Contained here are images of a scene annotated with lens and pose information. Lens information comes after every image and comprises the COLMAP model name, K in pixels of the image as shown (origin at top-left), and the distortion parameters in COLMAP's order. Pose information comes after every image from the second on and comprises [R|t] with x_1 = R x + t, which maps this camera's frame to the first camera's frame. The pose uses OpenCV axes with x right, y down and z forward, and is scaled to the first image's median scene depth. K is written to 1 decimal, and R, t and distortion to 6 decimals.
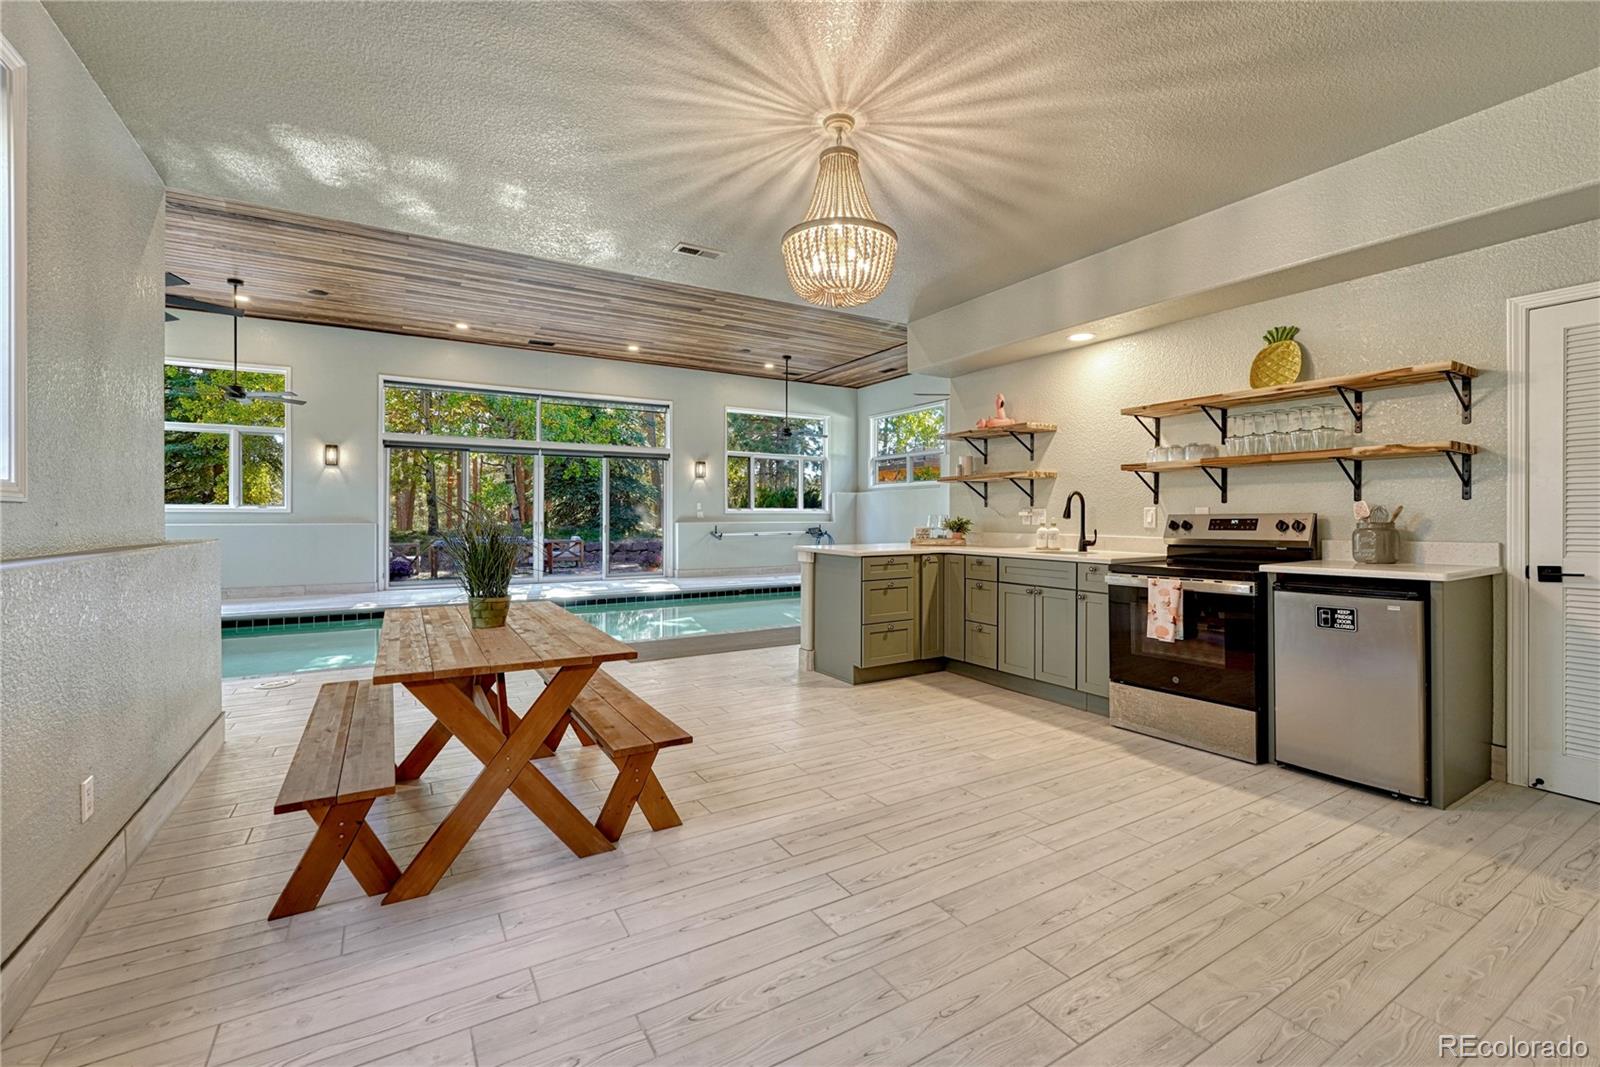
lens RADIAL K [[672.9, 0, 790.6], [0, 672.9, 511.3], [0, 0, 1]] dist [-0.002844, -0.000125]
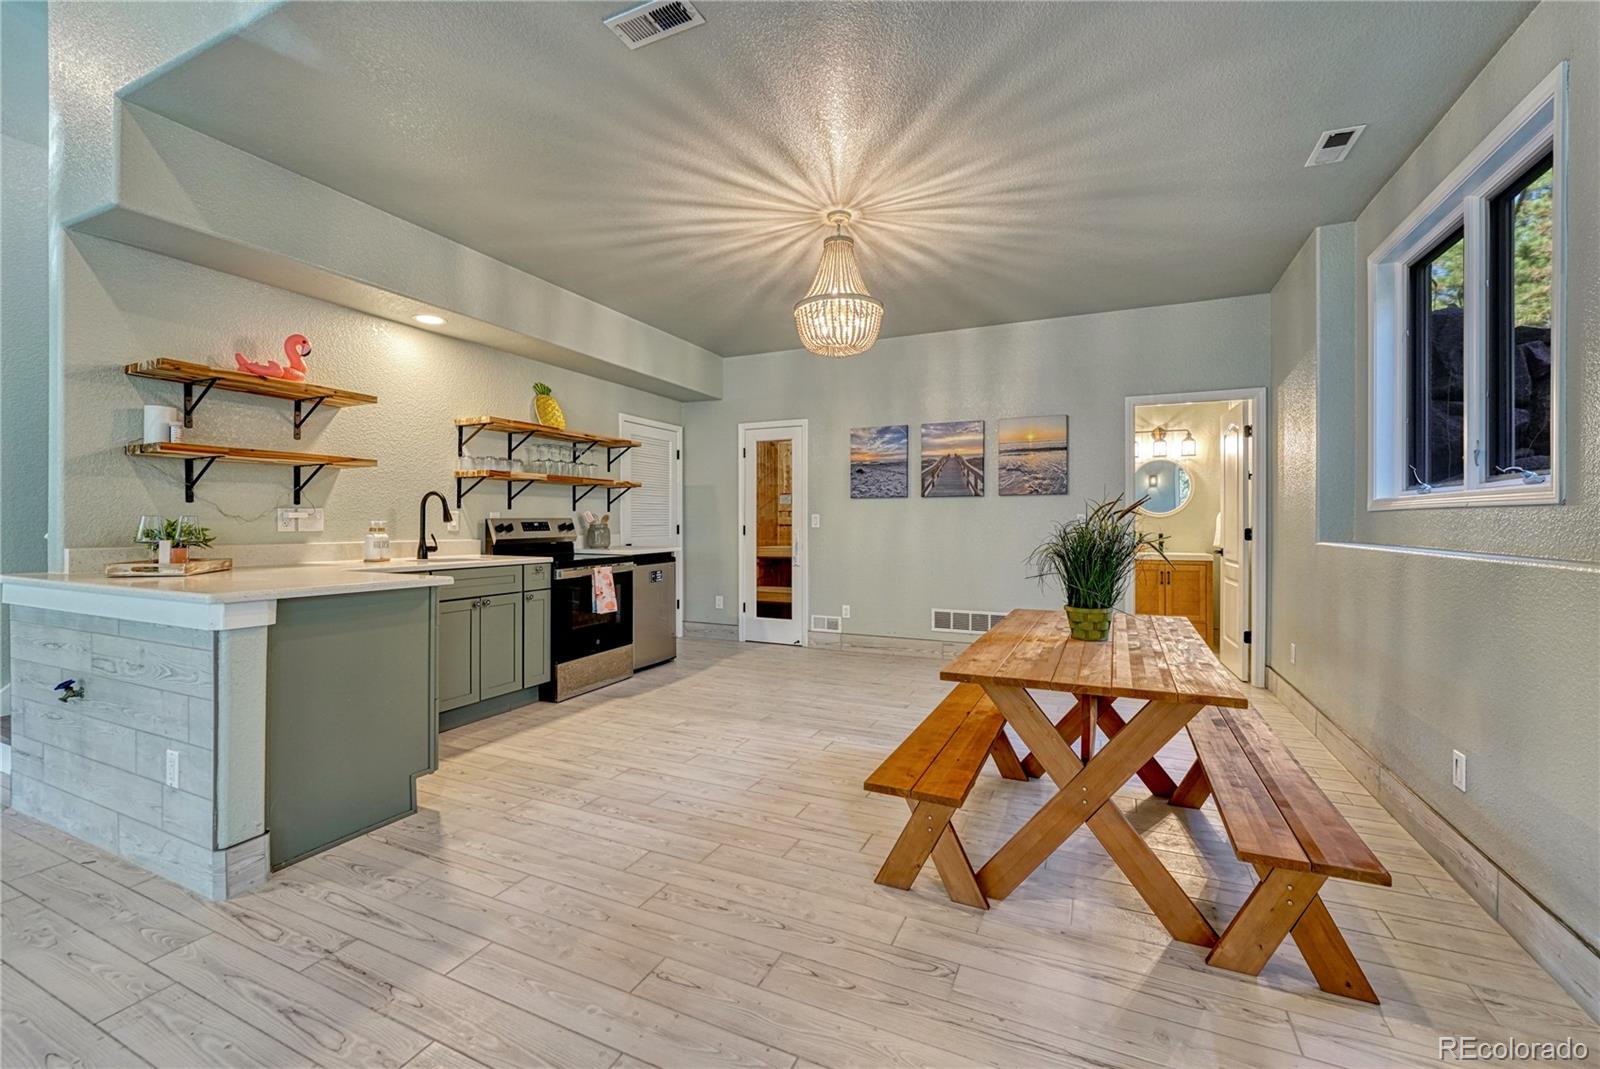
lens RADIAL K [[672.9, 0, 797.0], [0, 672.9, 528.8], [0, 0, 1]] dist [-0.002844, -0.000125]
pose [[-0.566752, -0.013165, 0.823783, -0.694007], [-0.012380, 0.999896, 0.007462, 0.008617], [-0.823795, -0.005970, -0.566856, 1.309794]]
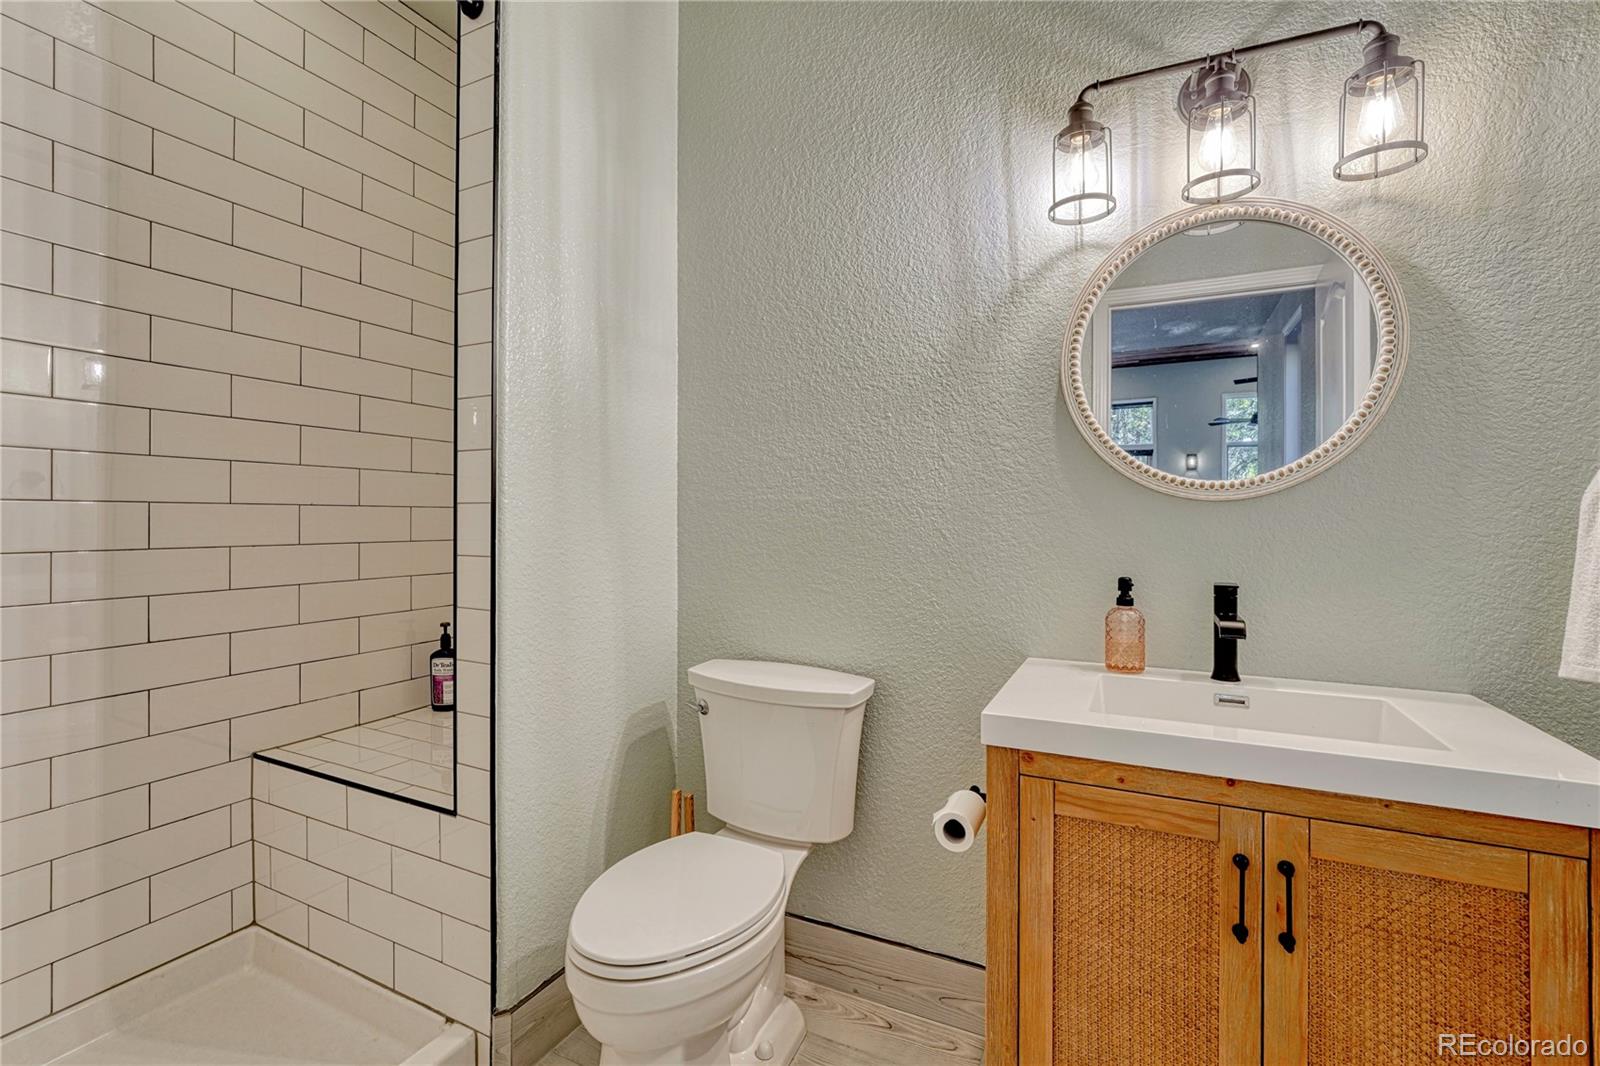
lens RADIAL K [[672.9, 0, 802.9], [0, 672.9, 527.2], [0, 0, 1]] dist [-0.002844, -0.000125]
pose [[-0.535469, -0.011894, 0.844471, -0.352787], [-0.006420, 0.999929, 0.010013, -0.000517], [-0.844530, -0.000060, -0.535508, 0.652466]]
